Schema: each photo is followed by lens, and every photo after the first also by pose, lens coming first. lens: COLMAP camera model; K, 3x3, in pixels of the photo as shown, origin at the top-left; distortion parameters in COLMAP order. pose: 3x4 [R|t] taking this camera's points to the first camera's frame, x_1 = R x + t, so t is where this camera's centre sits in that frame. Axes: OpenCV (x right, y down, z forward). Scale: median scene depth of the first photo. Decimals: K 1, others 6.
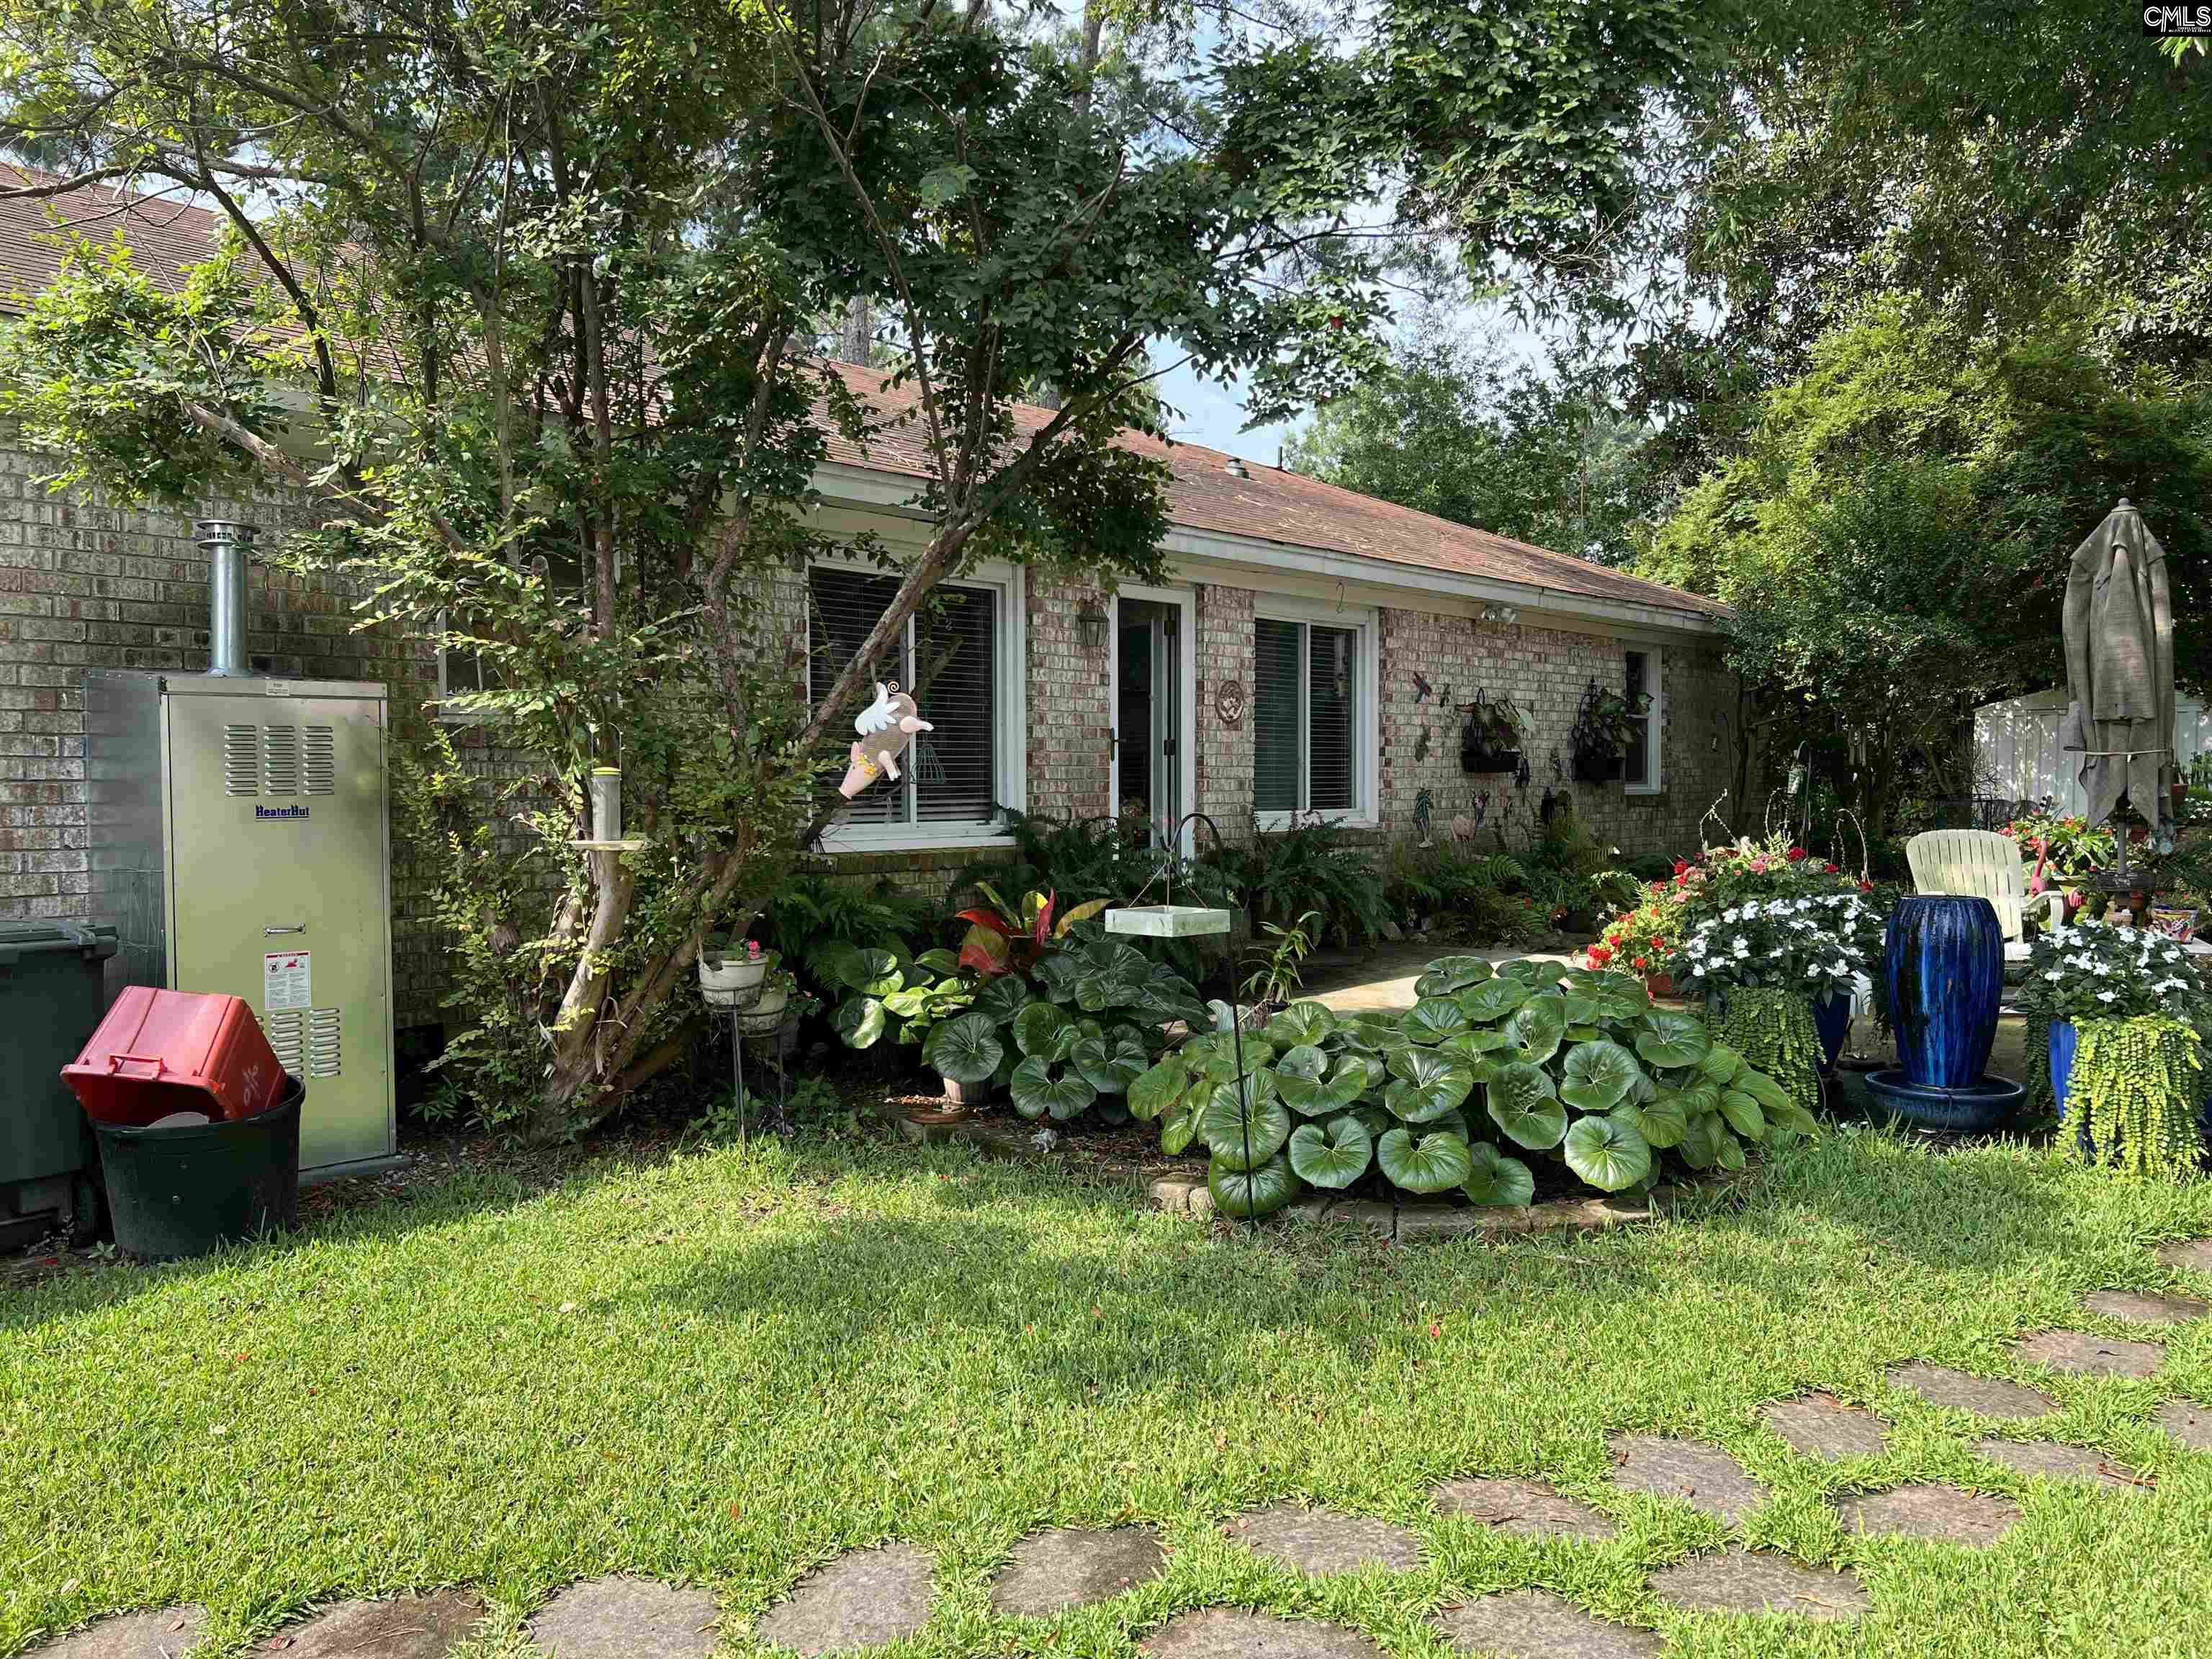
lens RADIAL K [[1659.4, 0, 1106.4], [0, 1659.4, 824.3], [0, 0, 1]] dist [0.054007, -0.072099]
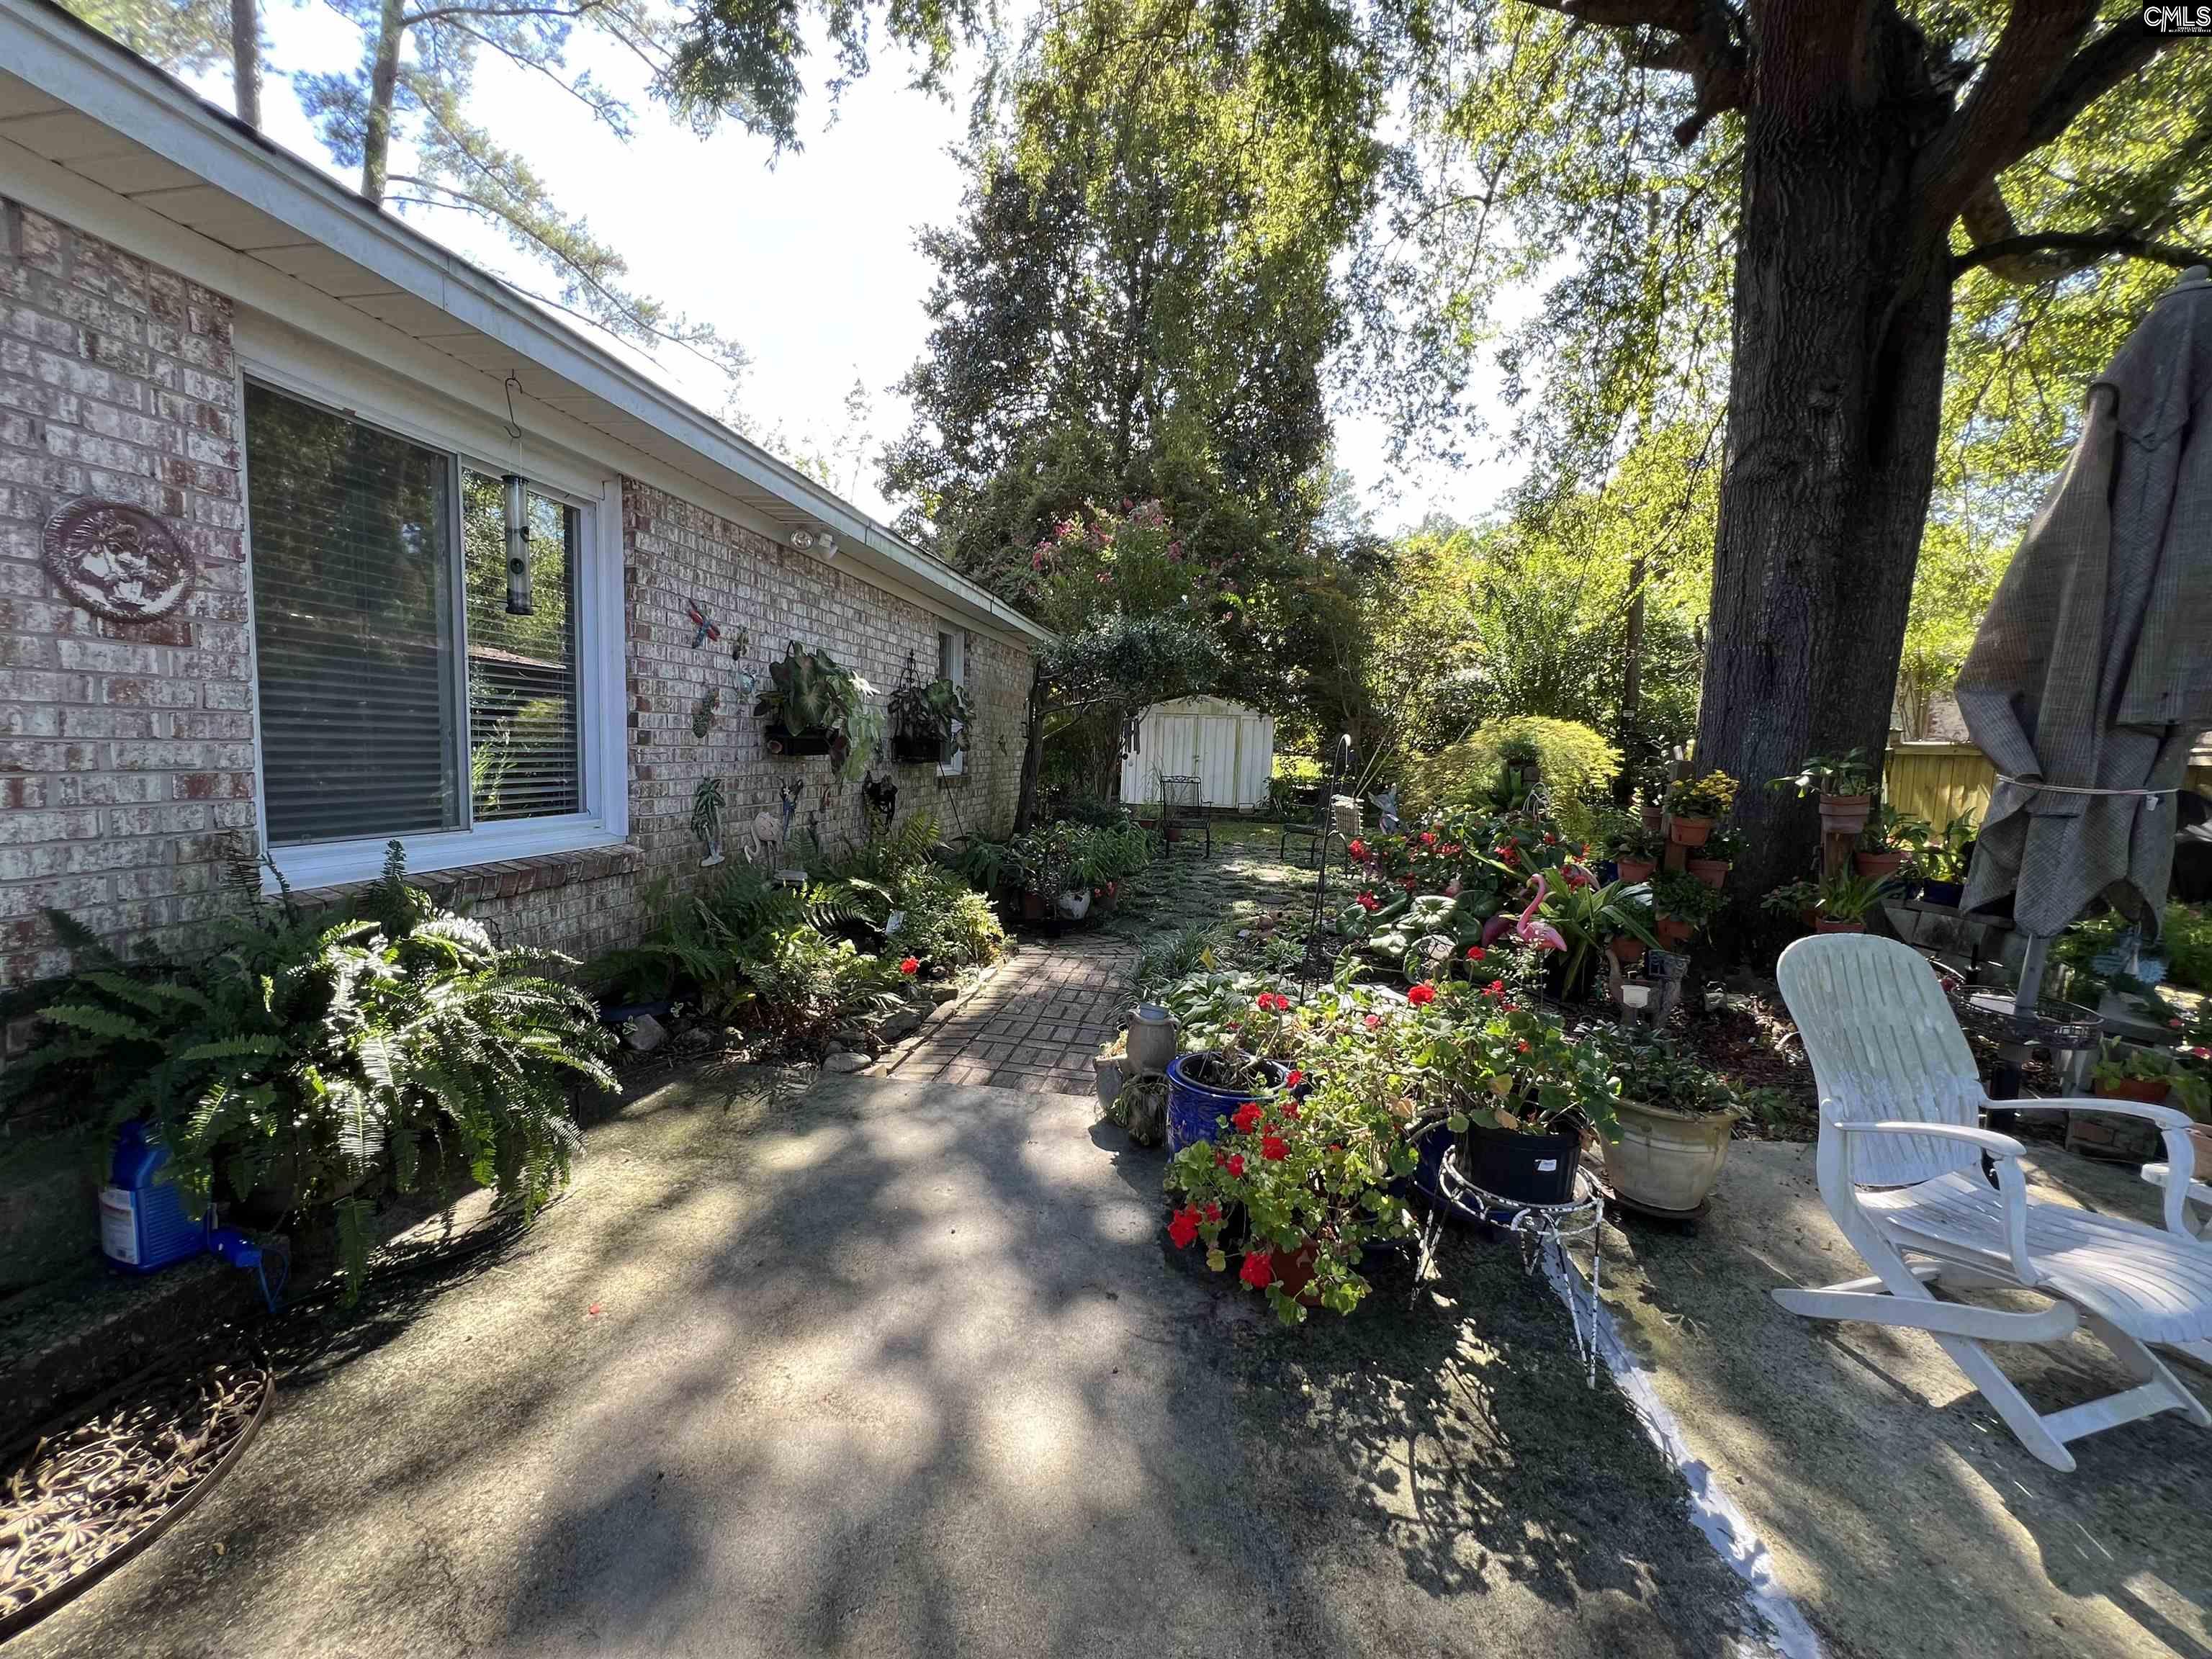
lens RADIAL K [[889.7, 0, 1106.2], [0, 889.7, 821.2], [0, 0, 1]] dist [0.000134, 0.000233]
pose [[0.834592, -0.019302, 0.550531, 0.127061], [-0.012274, 0.998486, 0.053615, -0.025567], [-0.550732, -0.051504, 0.833091, 0.611874]]
